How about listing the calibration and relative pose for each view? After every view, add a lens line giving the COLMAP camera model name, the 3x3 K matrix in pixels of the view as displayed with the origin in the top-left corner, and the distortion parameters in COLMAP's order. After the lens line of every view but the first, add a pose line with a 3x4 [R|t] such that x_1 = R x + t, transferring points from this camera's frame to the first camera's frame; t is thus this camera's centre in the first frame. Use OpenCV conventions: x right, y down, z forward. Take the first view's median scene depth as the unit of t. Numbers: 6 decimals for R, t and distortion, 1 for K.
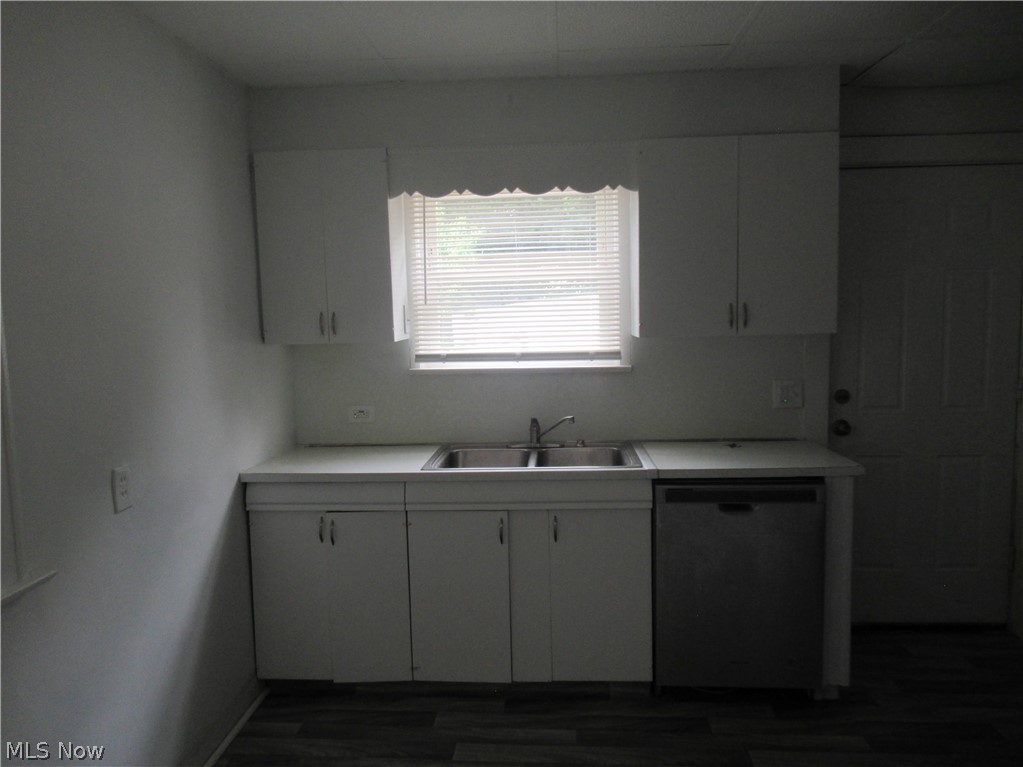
lens RADIAL K [[810.4, 0, 511.5], [0, 810.4, 383.5], [0, 0, 1]] dist [-0.033103, 0.002443]
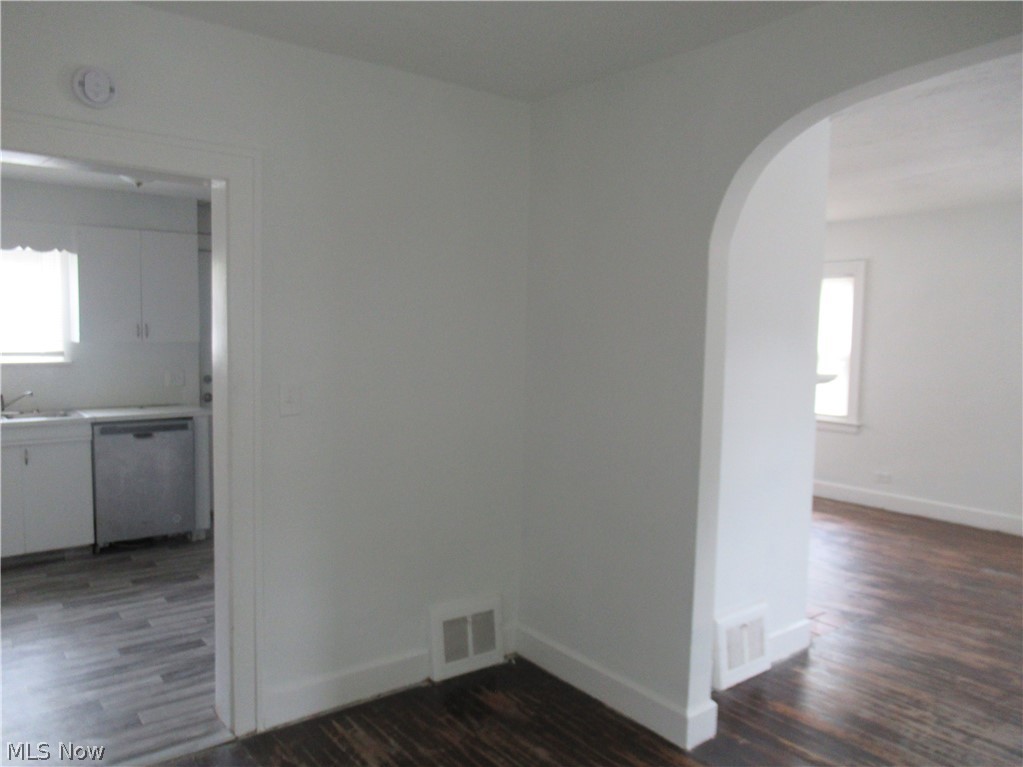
lens RADIAL K [[768.8, 0, 511.5], [0, 768.8, 383.5], [0, 0, 1]] dist [-0.008167, -0.005914]
pose [[0.754748, -0.011487, 0.655914, -0.216713], [0.033276, 0.999230, -0.020790, 0.095234], [-0.655170, 0.037518, 0.754549, -0.807766]]
